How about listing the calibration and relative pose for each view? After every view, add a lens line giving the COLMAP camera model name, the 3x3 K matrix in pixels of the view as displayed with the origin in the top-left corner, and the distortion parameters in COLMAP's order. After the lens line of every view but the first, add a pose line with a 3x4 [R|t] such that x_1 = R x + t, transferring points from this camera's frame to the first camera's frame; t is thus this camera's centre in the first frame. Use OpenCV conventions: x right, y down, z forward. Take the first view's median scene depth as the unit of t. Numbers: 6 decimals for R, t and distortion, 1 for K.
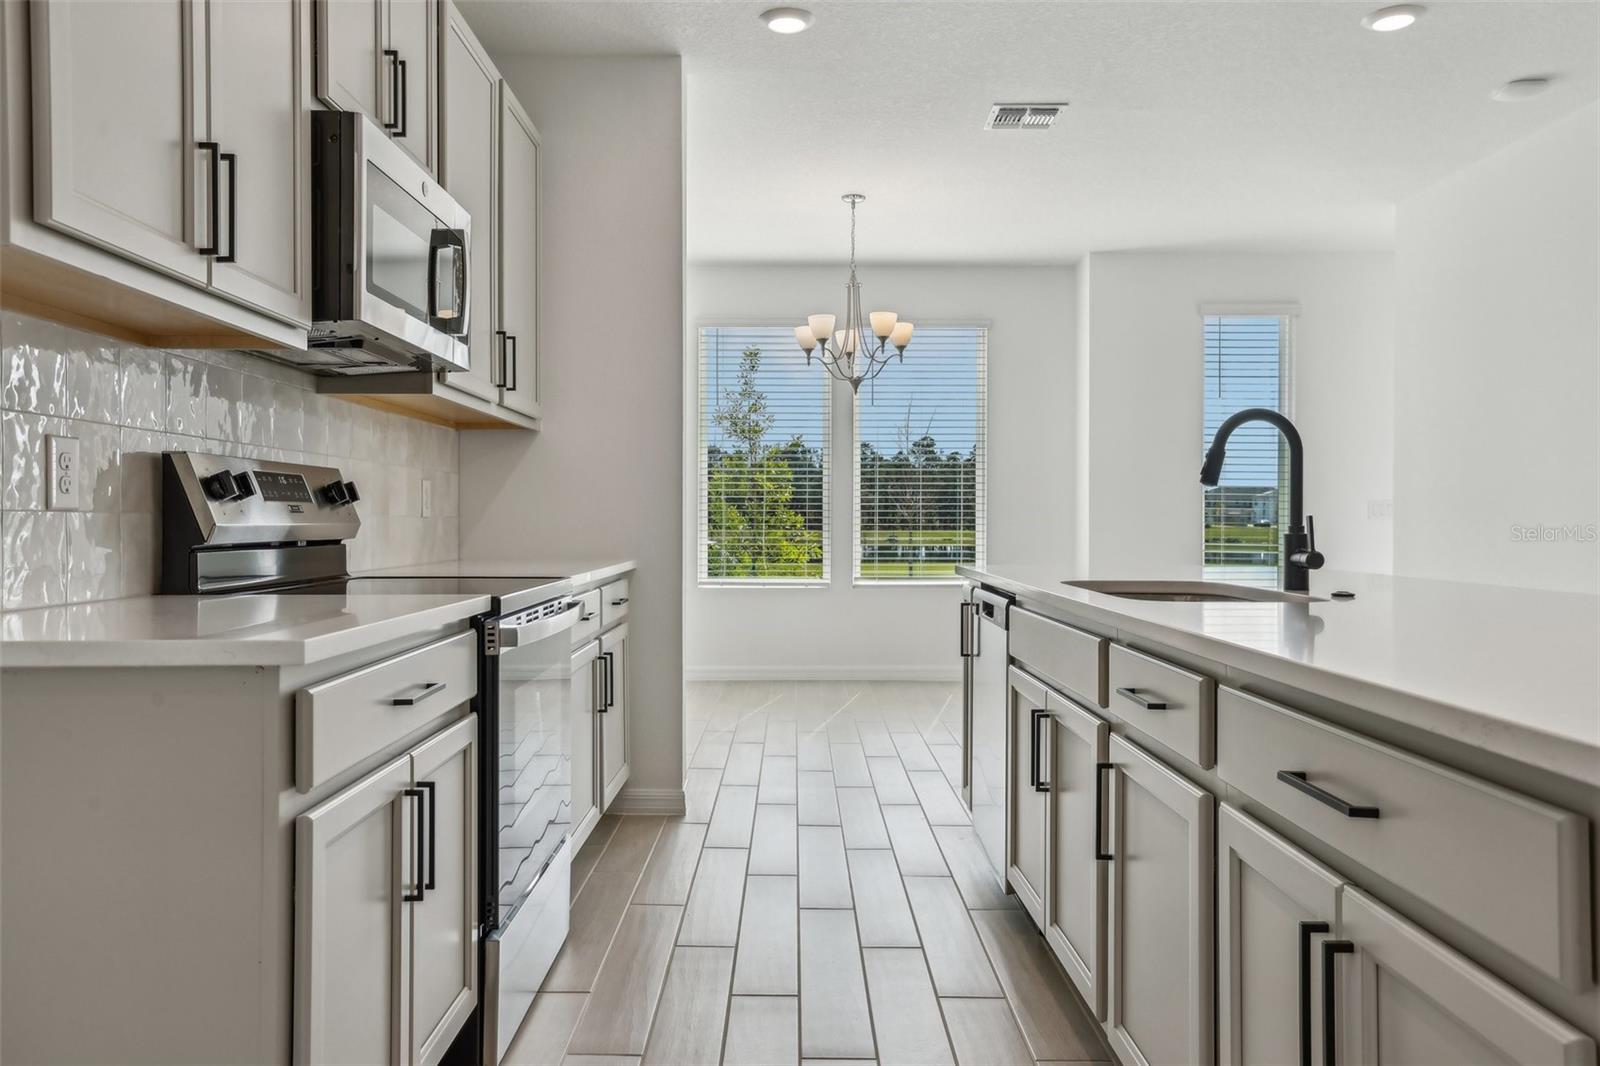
lens RADIAL K [[1200.5, 0, 804.1], [0, 1200.5, 525.2], [0, 0, 1]] dist [0.010701, 0.012009]
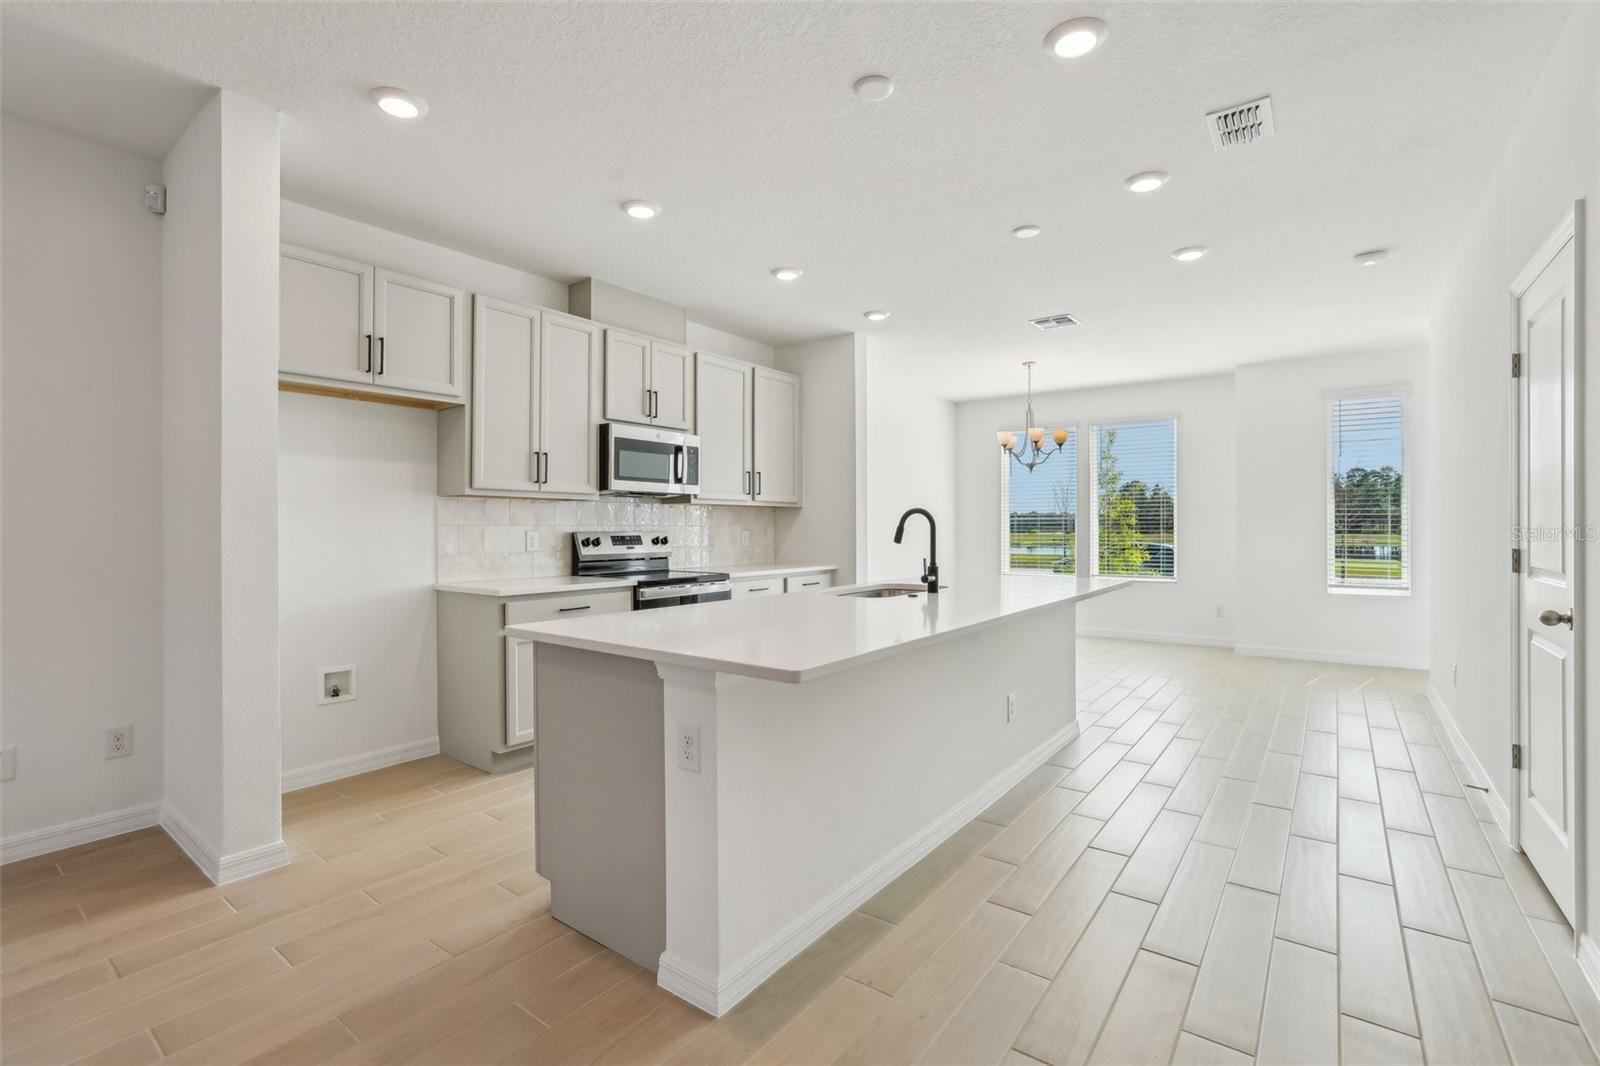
lens RADIAL K [[720.6, 0, 794.7], [0, 720.6, 530.4], [0, 0, 1]] dist [-0.031924, 0.003382]
pose [[0.796097, 0.000580, -0.605169, 1.082836], [0.000126, 0.999999, 0.001124, -0.064067], [0.605169, -0.000971, 0.796096, -0.184694]]
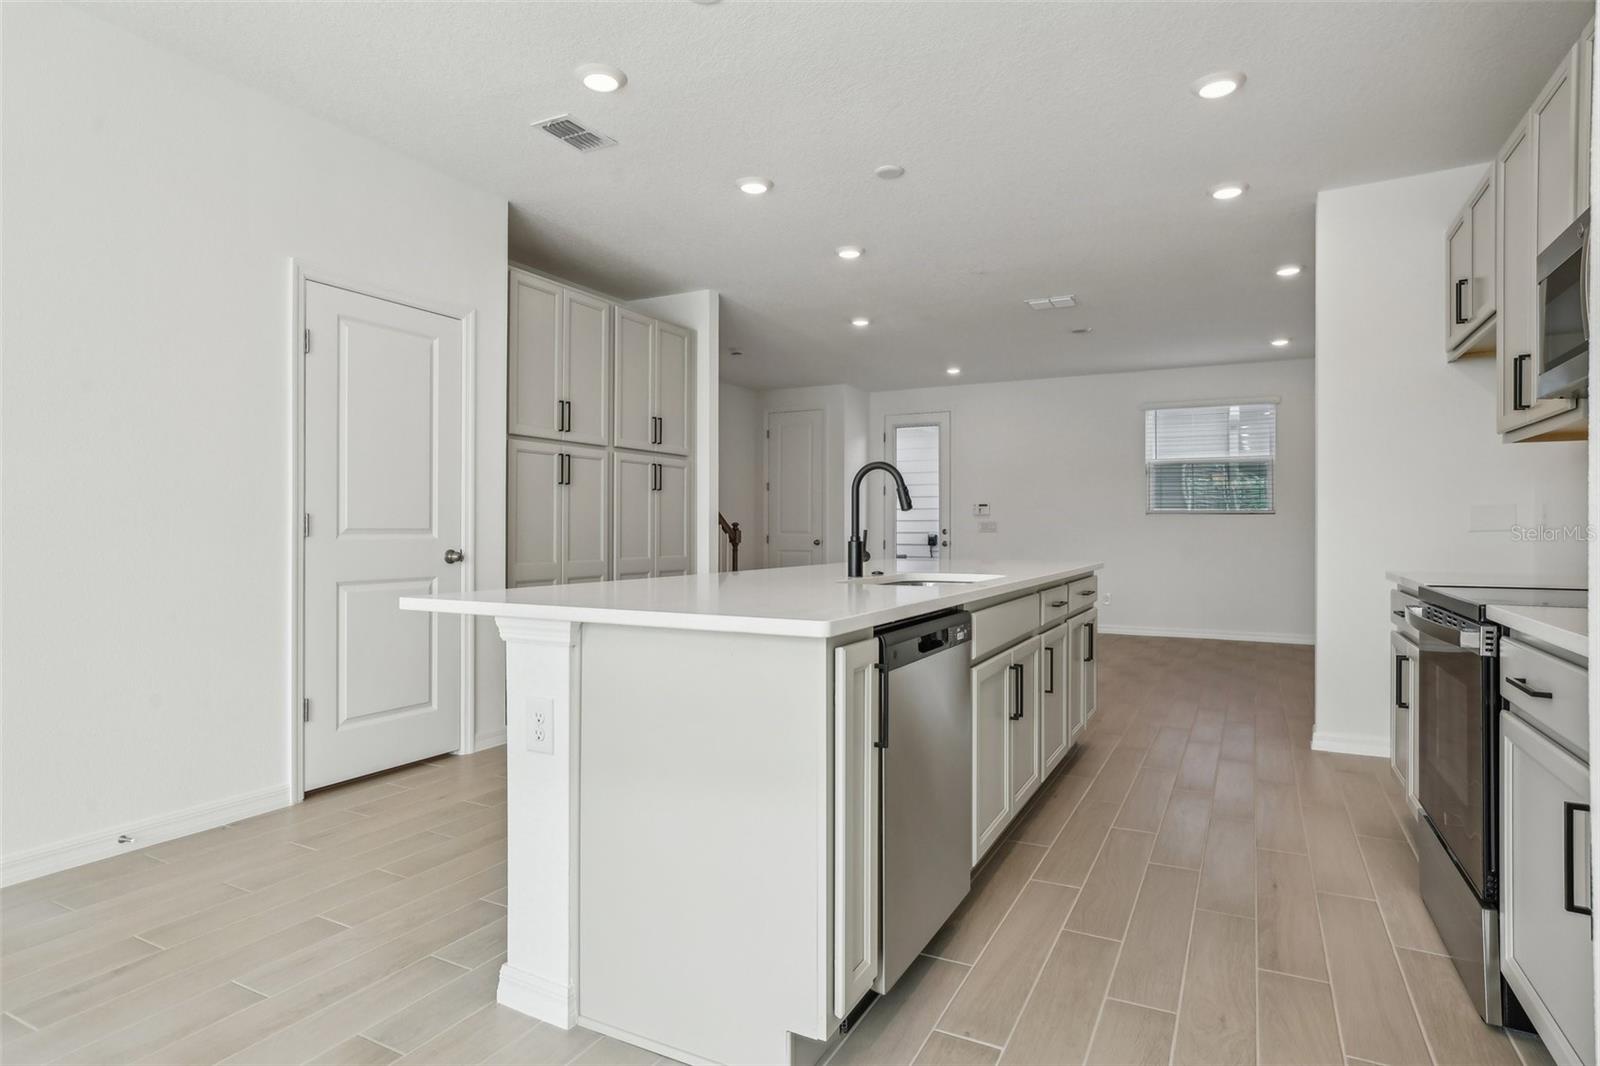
lens RADIAL K [[865.2, 0, 800.4], [0, 865.2, 530.3], [0, 0, 1]] dist [-0.003734, 0.001199]
pose [[-0.881119, -0.001833, 0.472891, -0.072684], [0.001154, 0.999981, 0.006027, -0.017063], [-0.472893, 0.005856, -0.881100, 2.244075]]
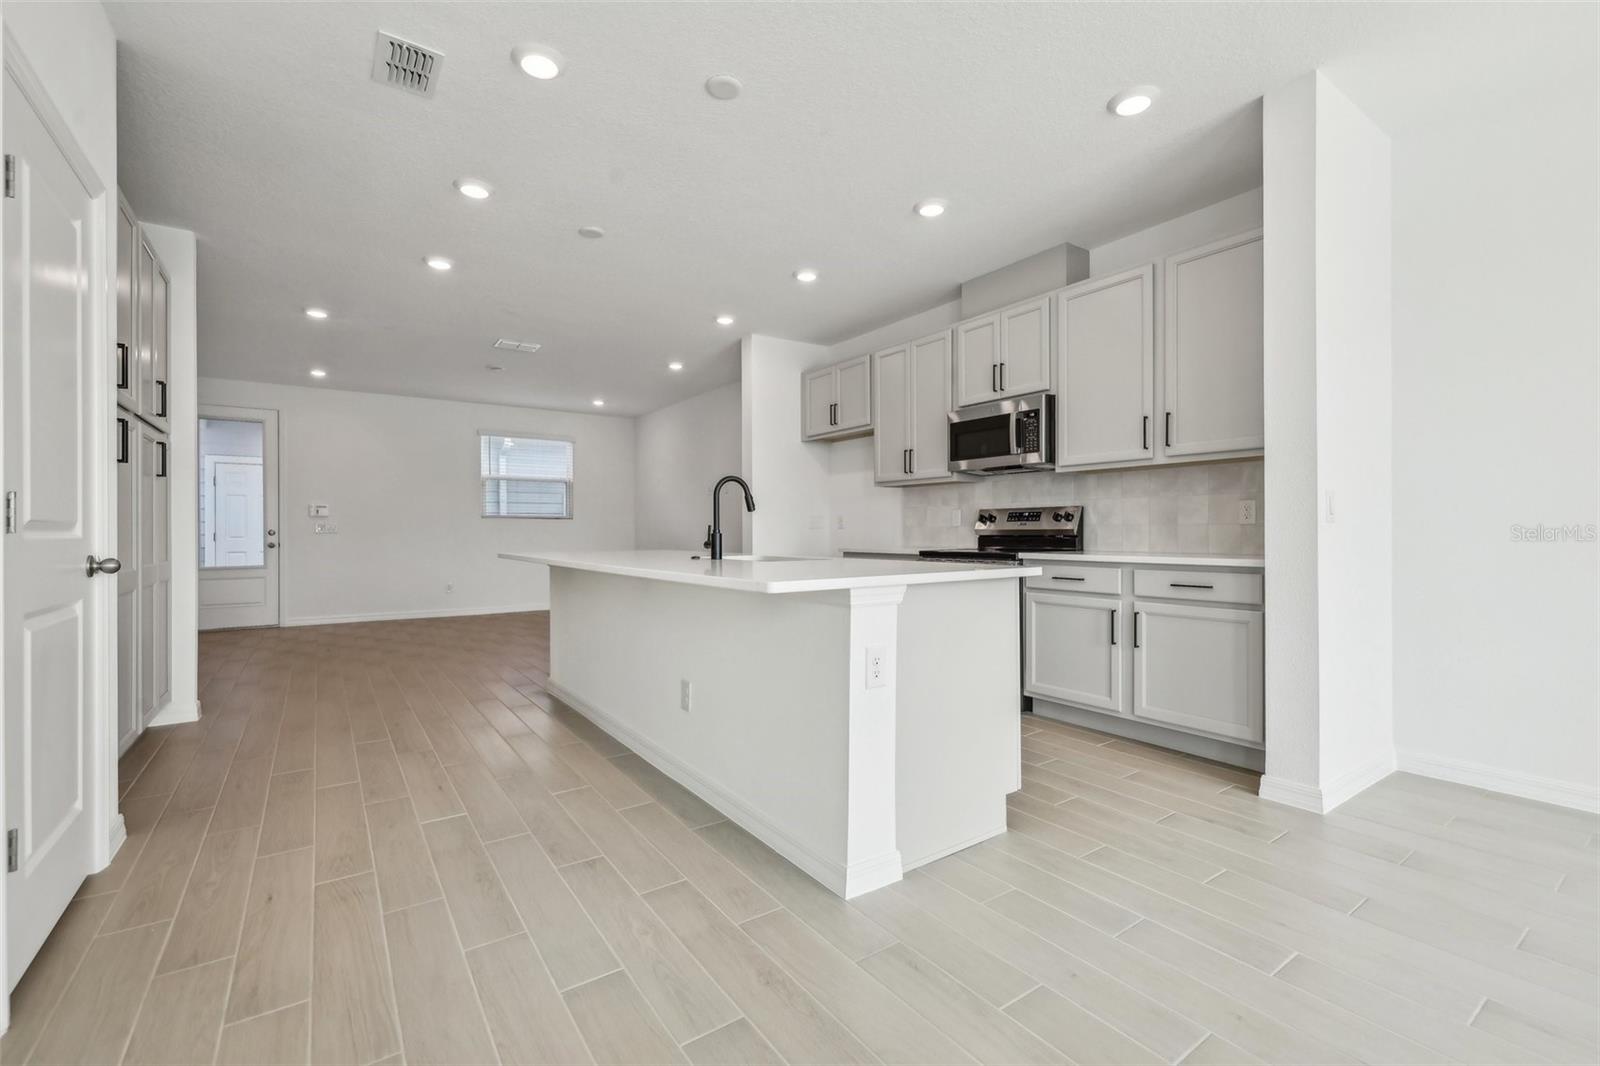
lens RADIAL K [[683.7, 0, 800.6], [0, 683.7, 534.2], [0, 0, 1]] dist [0.005173, -0.001036]
pose [[-0.822206, 0.006300, -0.569155, 1.075310], [0.001569, 0.999960, 0.008801, -0.002907], [0.569188, 0.006344, -0.822183, 2.291191]]
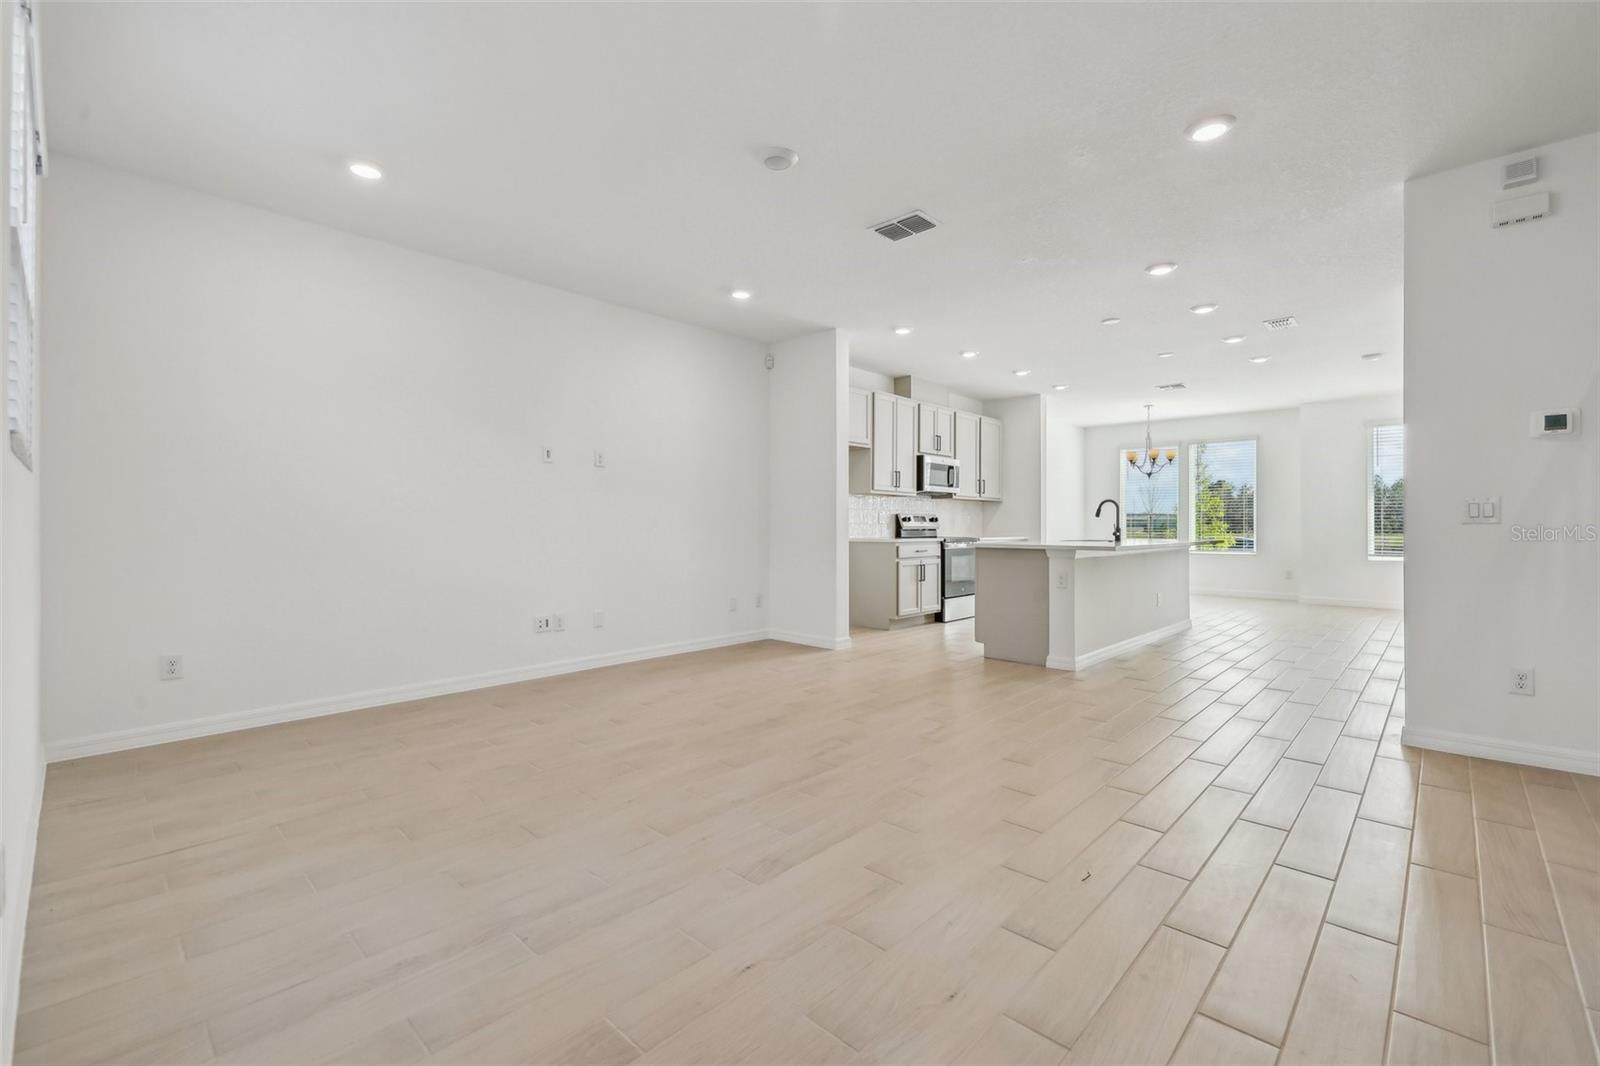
lens RADIAL K [[683.7, 0, 795.7], [0, 683.7, 523.0], [0, 0, 1]] dist [0.005173, -0.001036]
pose [[0.723478, -0.001851, -0.690345, 1.391280], [-0.004520, 0.999962, -0.007418, 0.012779], [0.690332, 0.008487, 0.723443, -1.731637]]
